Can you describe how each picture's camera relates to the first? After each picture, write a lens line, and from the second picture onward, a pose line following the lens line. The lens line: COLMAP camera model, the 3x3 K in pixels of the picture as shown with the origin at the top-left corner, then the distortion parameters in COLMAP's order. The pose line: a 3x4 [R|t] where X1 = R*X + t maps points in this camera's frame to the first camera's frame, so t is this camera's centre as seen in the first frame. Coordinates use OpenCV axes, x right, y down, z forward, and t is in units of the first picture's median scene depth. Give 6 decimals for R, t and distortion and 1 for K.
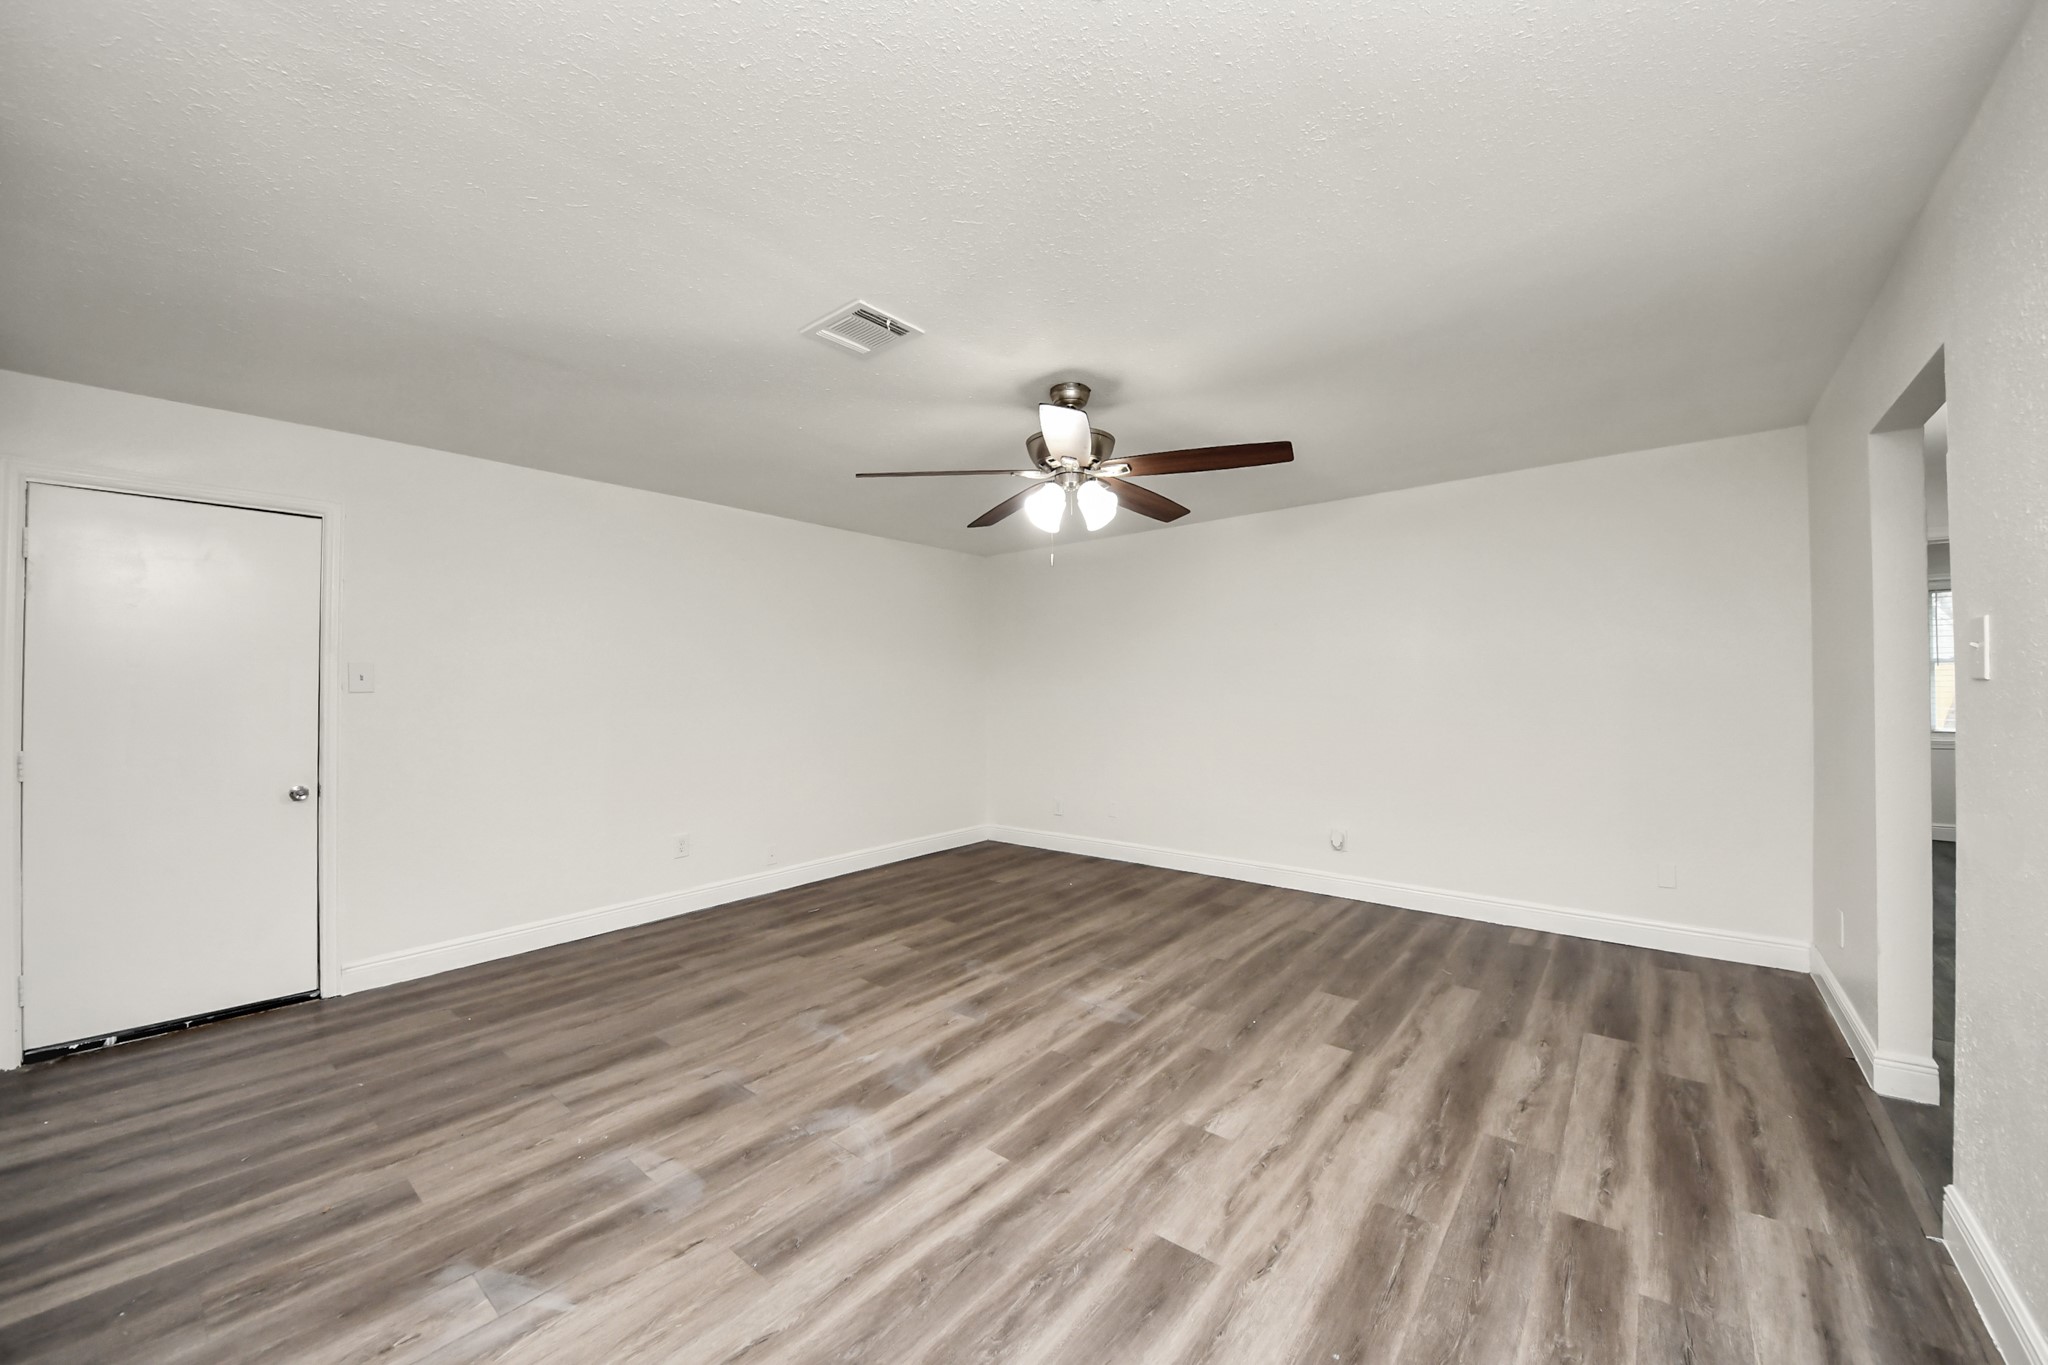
lens RADIAL K [[748.5, 0, 1023.0], [0, 748.5, 690.3], [0, 0, 1]] dist [0.019034, -0.018484]
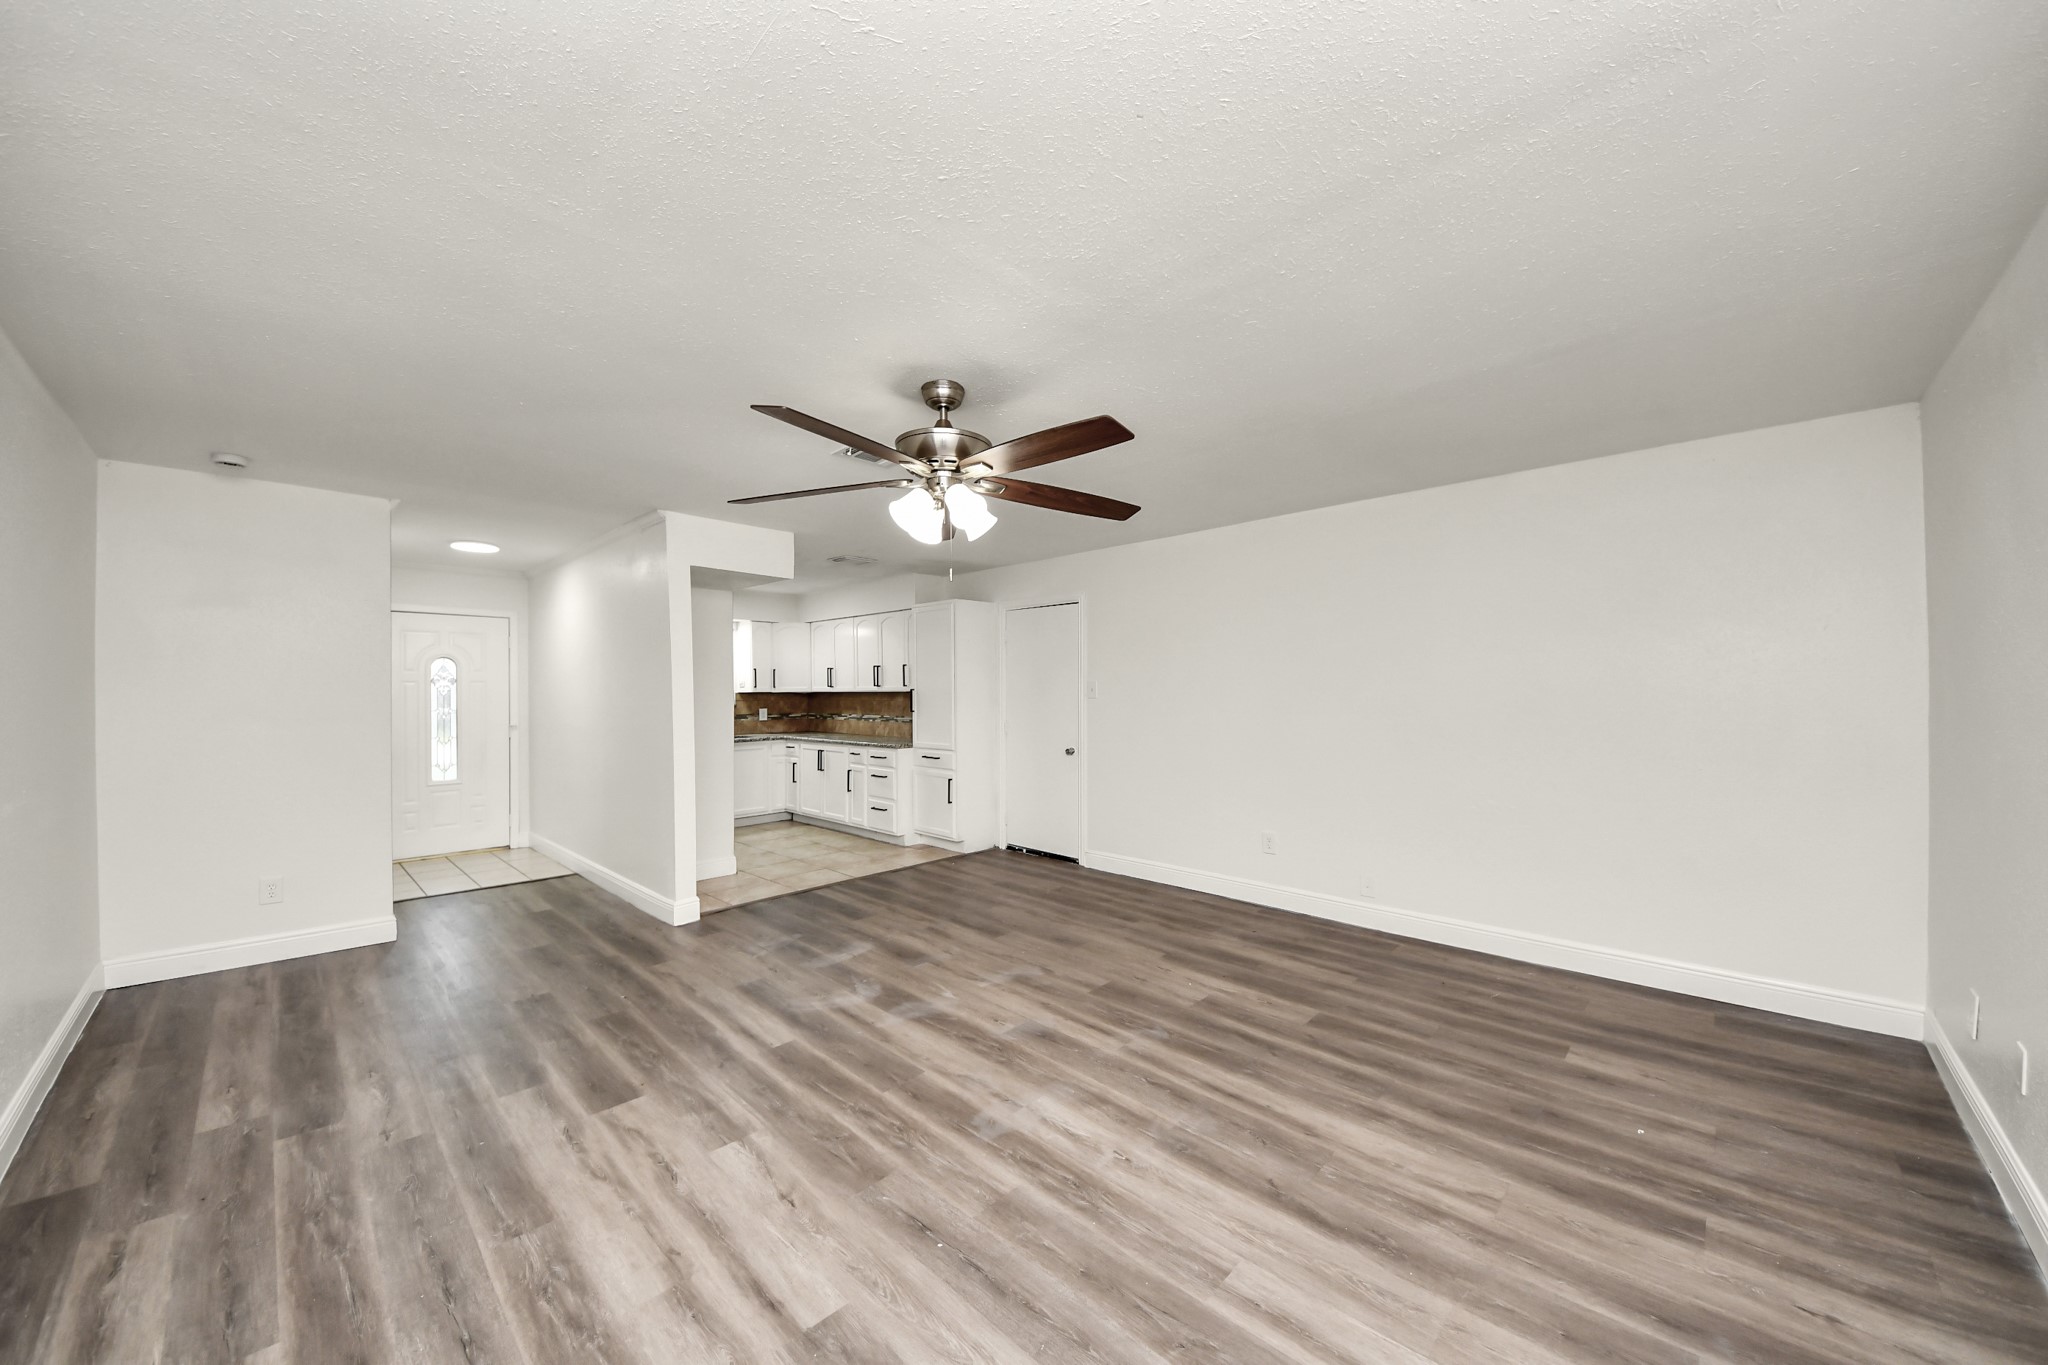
lens RADIAL K [[748.5, 0, 1023.0], [0, 748.5, 690.3], [0, 0, 1]] dist [0.019034, -0.018484]
pose [[-0.083095, 0.018211, -0.996375, 0.975536], [0.000255, 0.999833, 0.018253, -0.036225], [0.996542, 0.001263, -0.083086, 1.182117]]
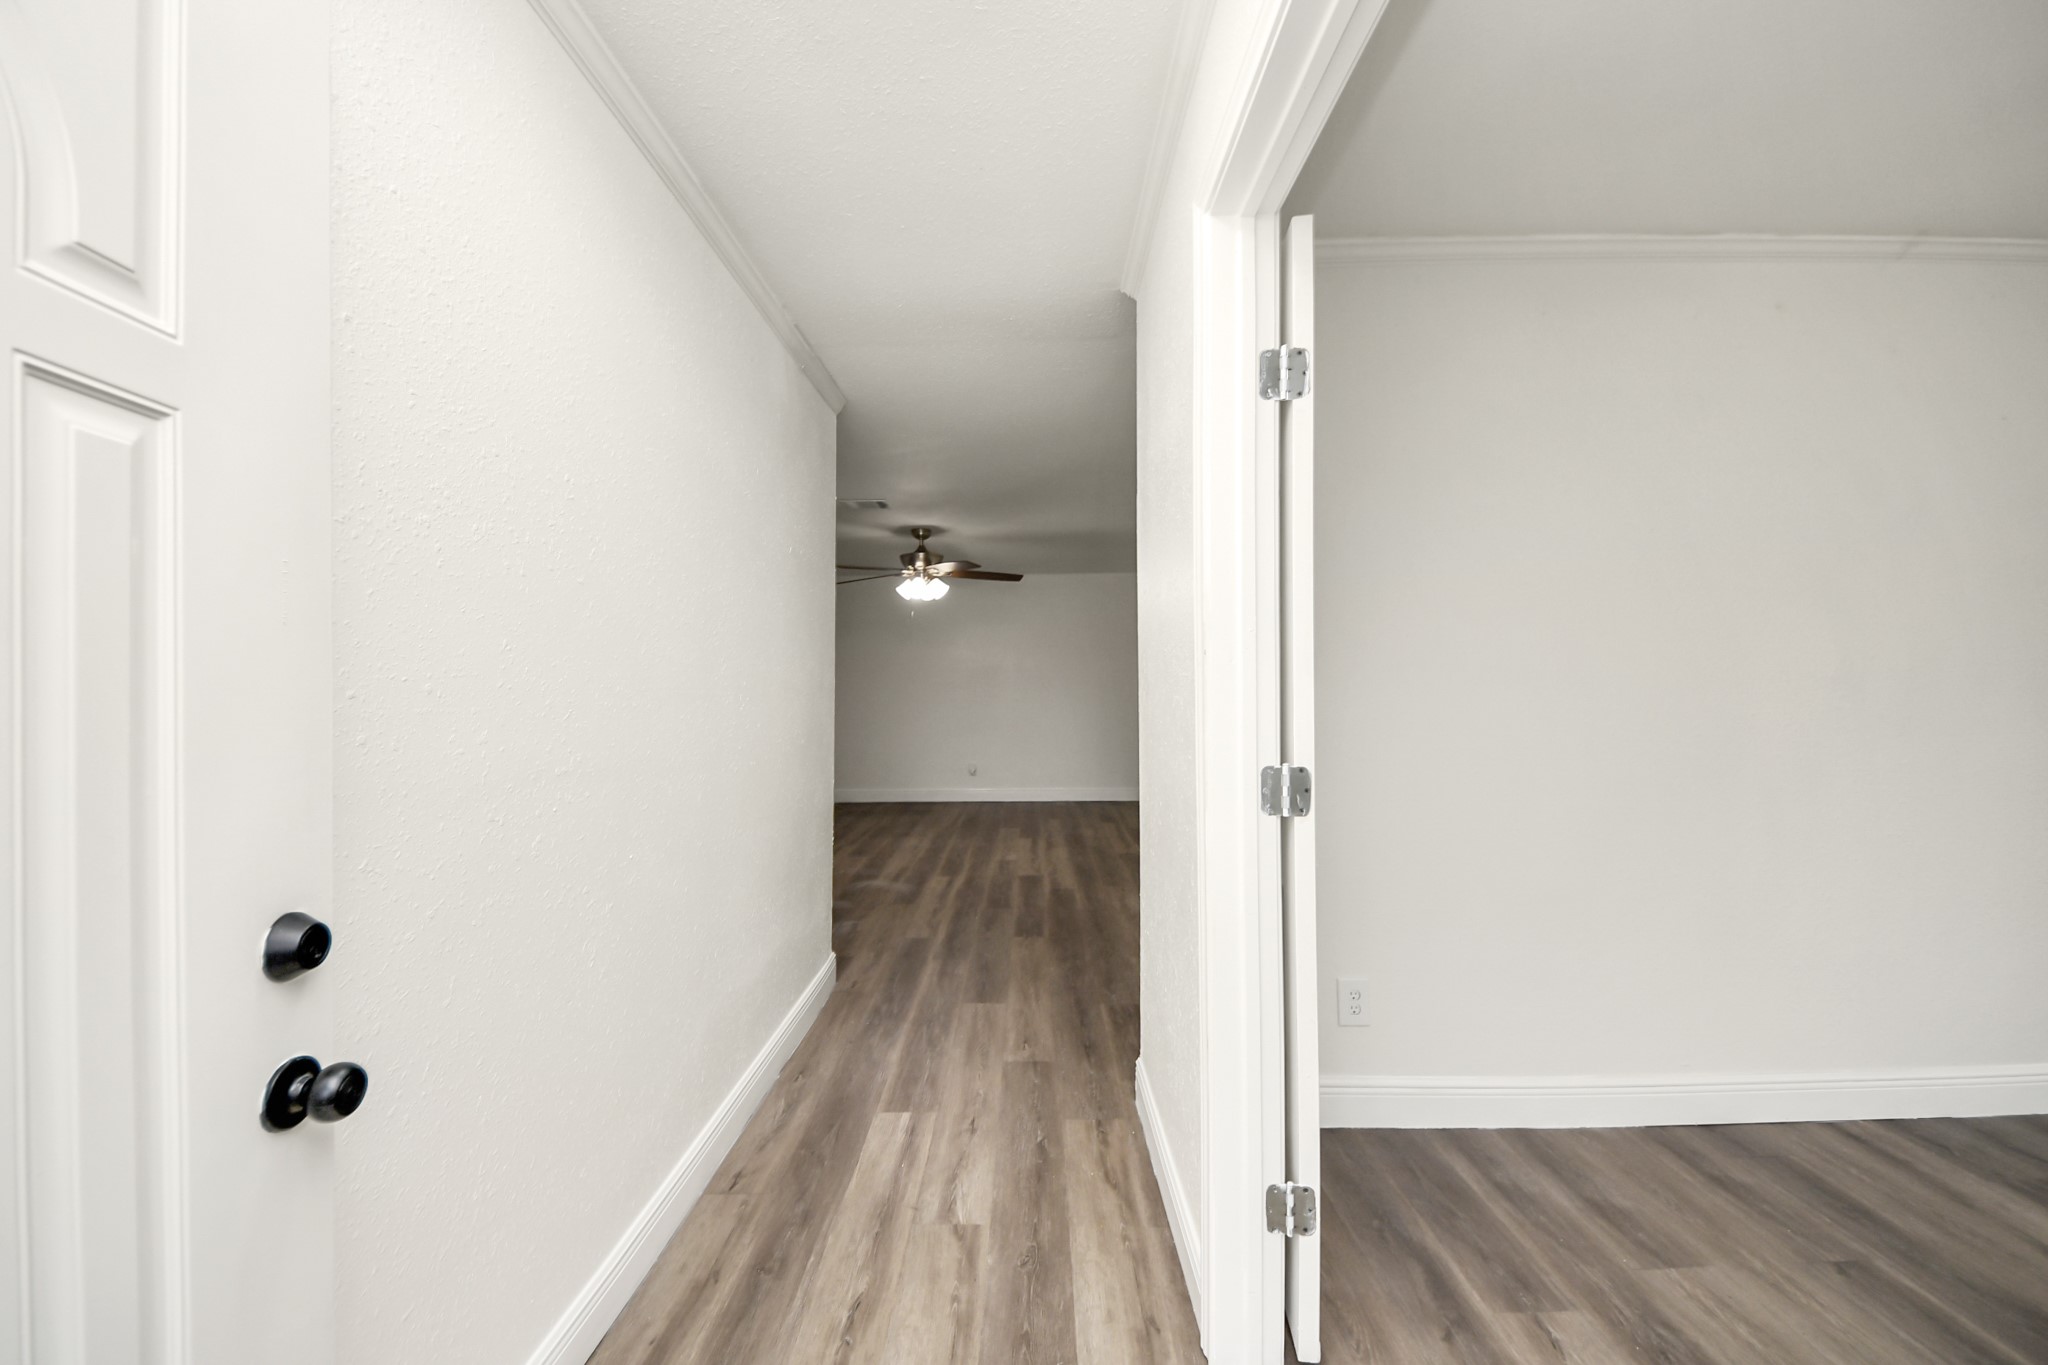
lens RADIAL K [[748.5, 0, 1023.0], [0, 748.5, 690.3], [0, 0, 1]] dist [0.019034, -0.018484]
pose [[0.769677, 0.009262, 0.638366, -1.038729], [-0.002076, 0.999926, -0.012004, 0.044643], [-0.638430, 0.007914, 0.769639, -0.753745]]
